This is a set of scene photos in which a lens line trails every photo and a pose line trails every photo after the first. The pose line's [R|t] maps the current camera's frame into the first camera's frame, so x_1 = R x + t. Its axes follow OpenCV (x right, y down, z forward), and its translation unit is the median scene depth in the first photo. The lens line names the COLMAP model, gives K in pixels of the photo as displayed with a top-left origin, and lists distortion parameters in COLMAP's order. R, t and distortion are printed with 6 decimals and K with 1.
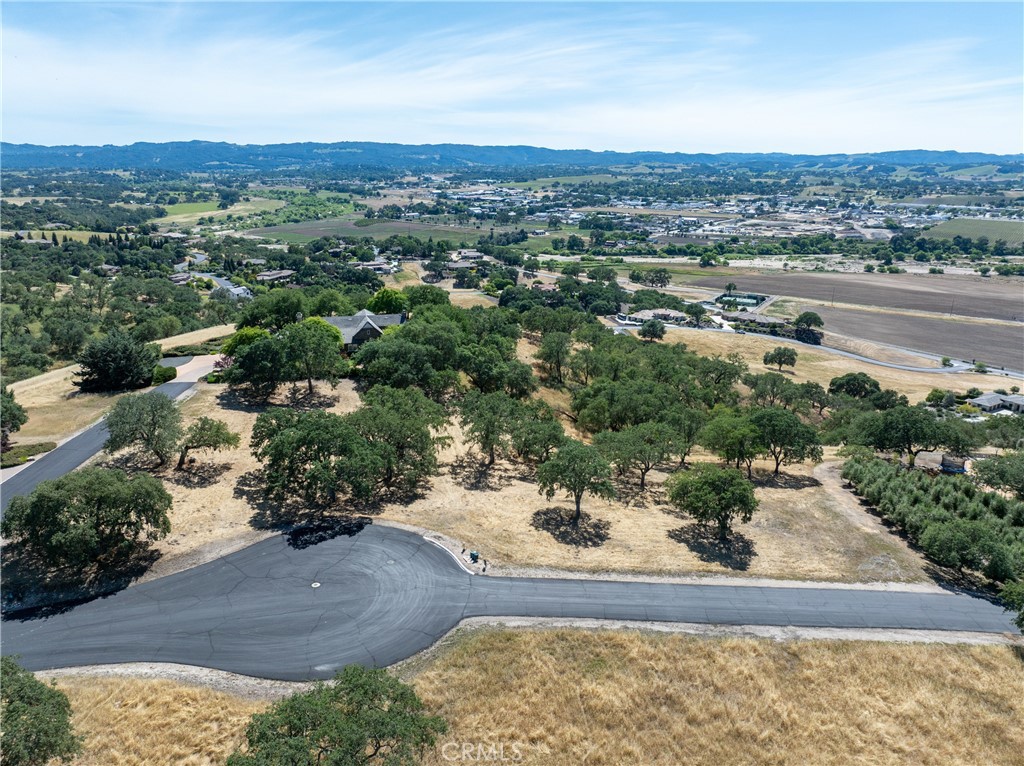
lens RADIAL K [[716.2, 0, 514.0], [0, 716.2, 381.0], [0, 0, 1]] dist [-0.035460, 0.000932]
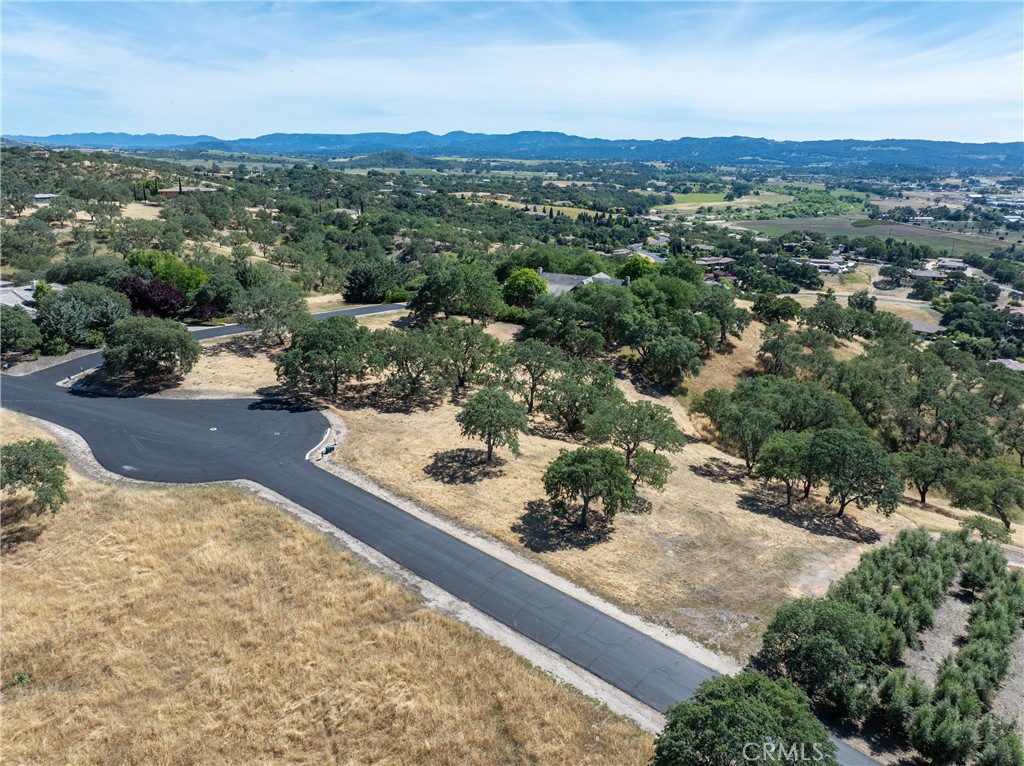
lens RADIAL K [[716.2, 0, 514.0], [0, 716.2, 381.0], [0, 0, 1]] dist [-0.035460, 0.000932]
pose [[0.769336, 0.199468, -0.606905, 0.045955], [-0.196724, 0.977812, 0.071997, 0.000336], [0.607801, 0.064003, 0.791506, 0.016536]]
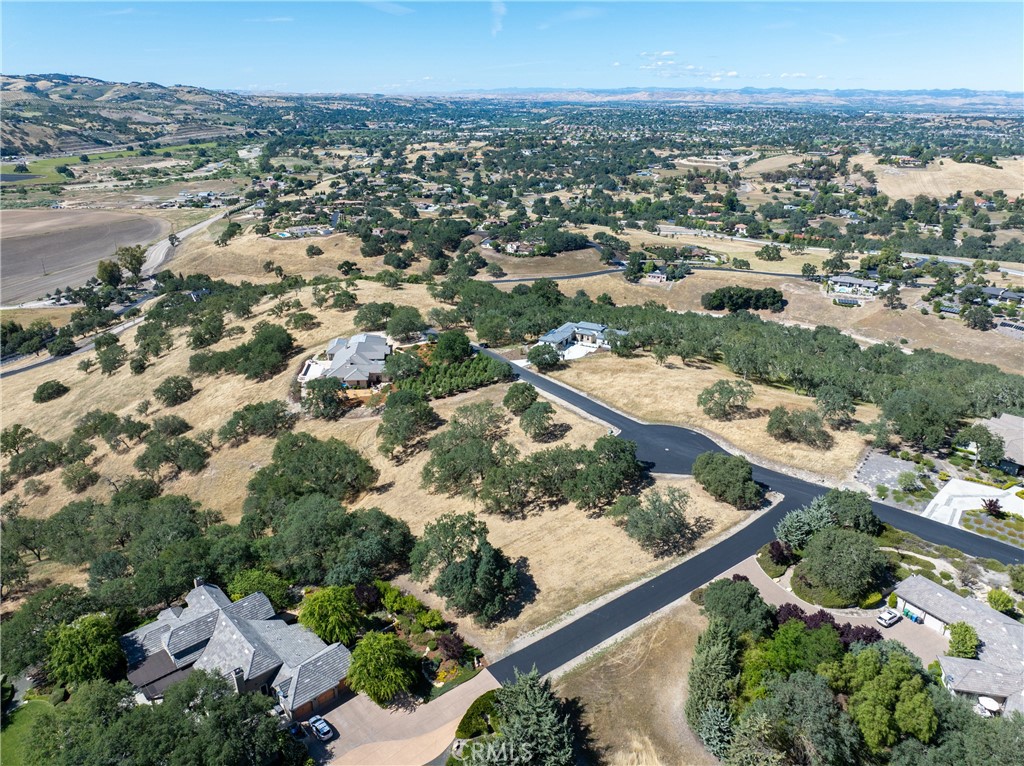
lens RADIAL K [[720.6, 0, 537.3], [0, 720.6, 382.1], [0, 0, 1]] dist [-0.043477, 0.000733]
pose [[-0.505080, -0.330593, 0.797247, -0.105089], [0.246226, 0.830148, 0.500227, -0.068524], [-0.827204, 0.448957, -0.337891, 0.111685]]
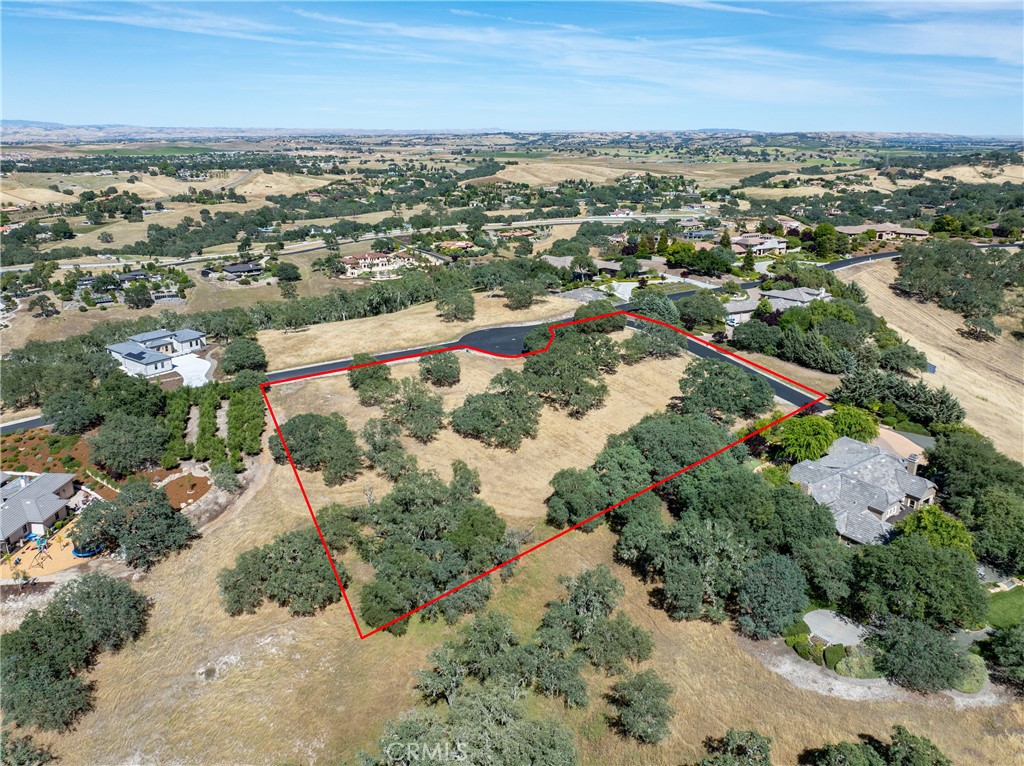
lens RADIAL K [[716.2, 0, 514.0], [0, 716.2, 381.0], [0, 0, 1]] dist [-0.035460, 0.000932]
pose [[-0.931409, 0.107338, -0.347787, 0.038106], [-0.120528, 0.810657, 0.572982, -0.065333], [0.343439, 0.575599, -0.742116, 0.169760]]
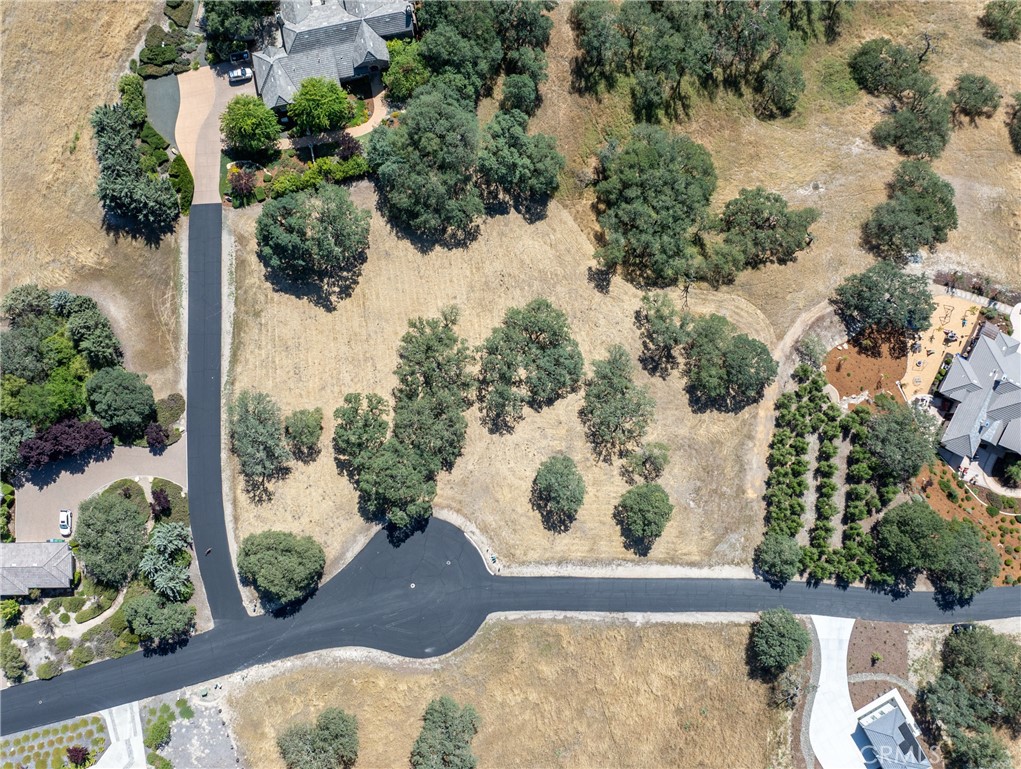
lens RADIAL K [[714.1, 0, 512.5], [0, 714.1, 382.5], [0, 0, 1]] dist [-0.035460, 0.000932]
pose [[0.998055, 0.060214, -0.016167, -0.000335], [-0.003268, 0.309476, 0.950902, -0.090764], [0.062261, -0.948999, 0.309071, 0.049034]]
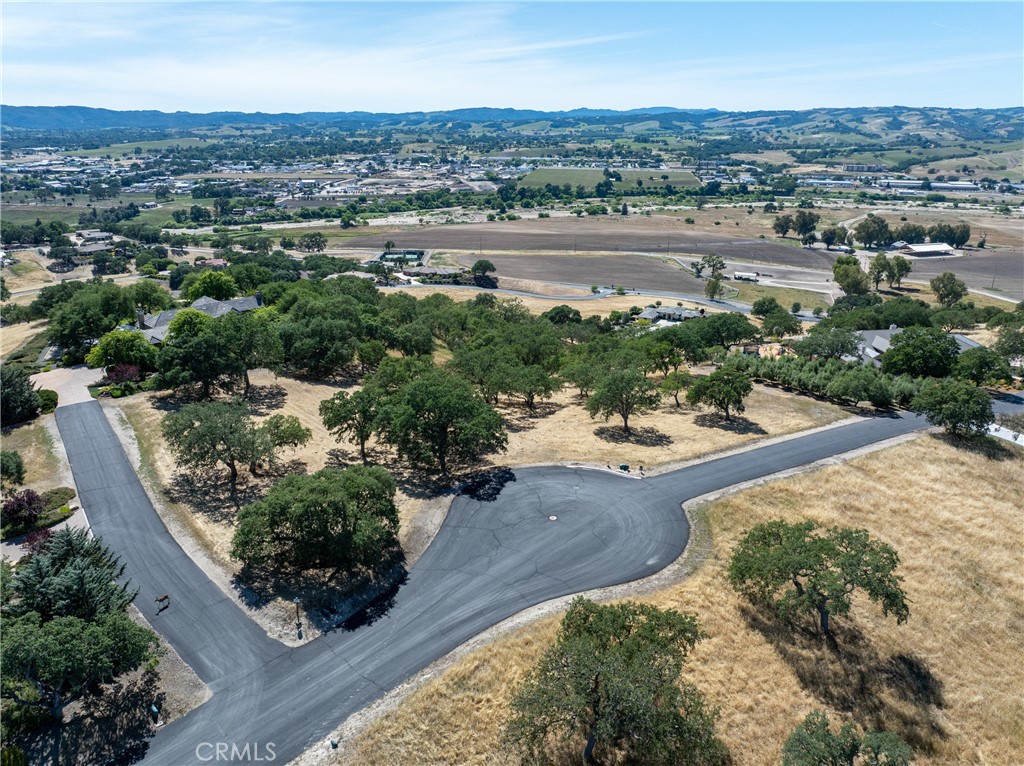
lens RADIAL K [[716.2, 0, 514.0], [0, 716.2, 381.0], [0, 0, 1]] dist [-0.035460, 0.000932]
pose [[0.856066, -0.178497, 0.485067, -0.043907], [0.153281, 0.983932, 0.091556, -0.002209], [-0.493615, -0.004027, 0.869671, 0.002177]]
